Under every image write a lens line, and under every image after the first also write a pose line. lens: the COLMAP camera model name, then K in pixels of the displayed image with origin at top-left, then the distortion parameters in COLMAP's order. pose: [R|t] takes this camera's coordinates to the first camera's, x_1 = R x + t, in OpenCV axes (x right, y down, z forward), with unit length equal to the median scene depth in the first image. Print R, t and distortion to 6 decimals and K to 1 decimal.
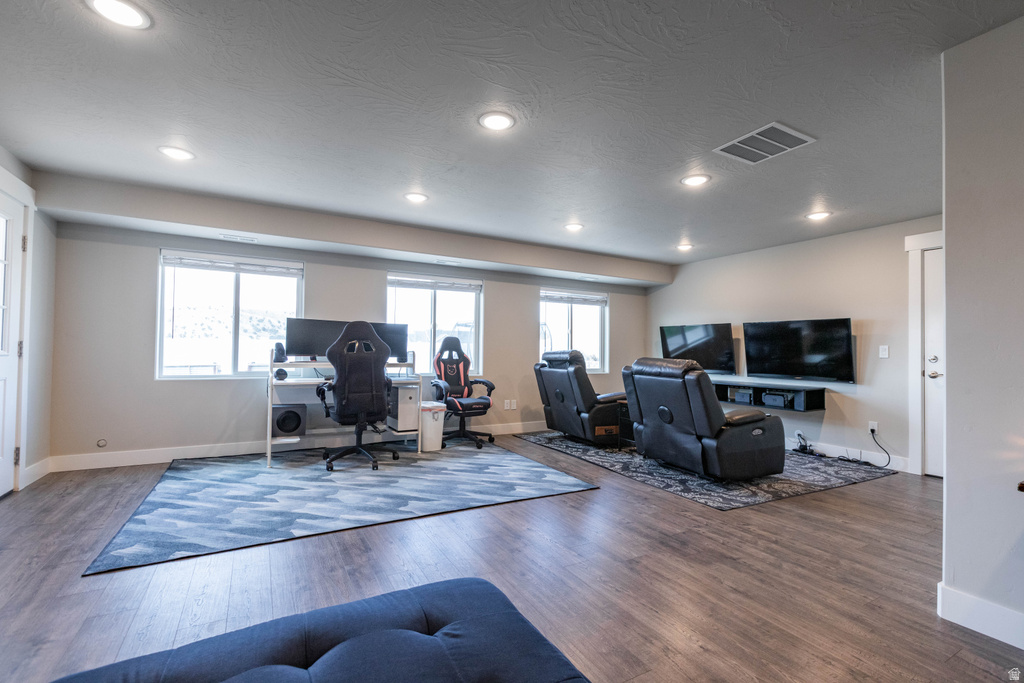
lens RADIAL K [[464.9, 0, 515.8], [0, 464.9, 343.3], [0, 0, 1]] dist [-0.001668, -0.000388]
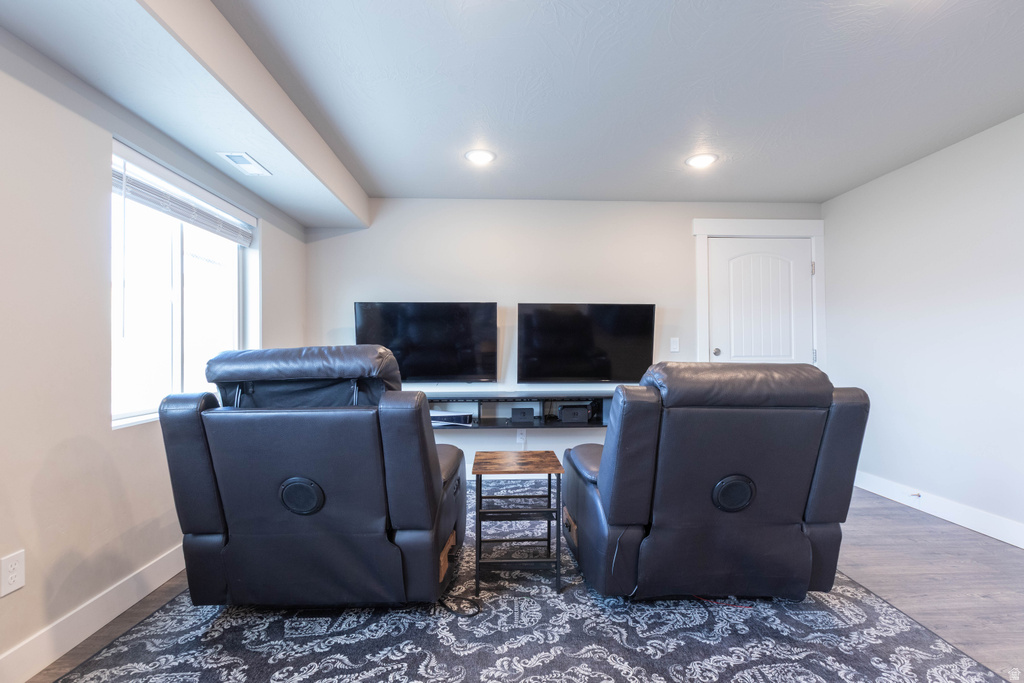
lens RADIAL K [[464.9, 0, 508.8], [0, 464.9, 344.8], [0, 0, 1]] dist [-0.001668, -0.000388]
pose [[0.449324, -0.002873, 0.893364, -0.122392], [-0.009149, 0.999928, 0.007817, 0.010161], [-0.893322, -0.011686, 0.449265, 0.773506]]
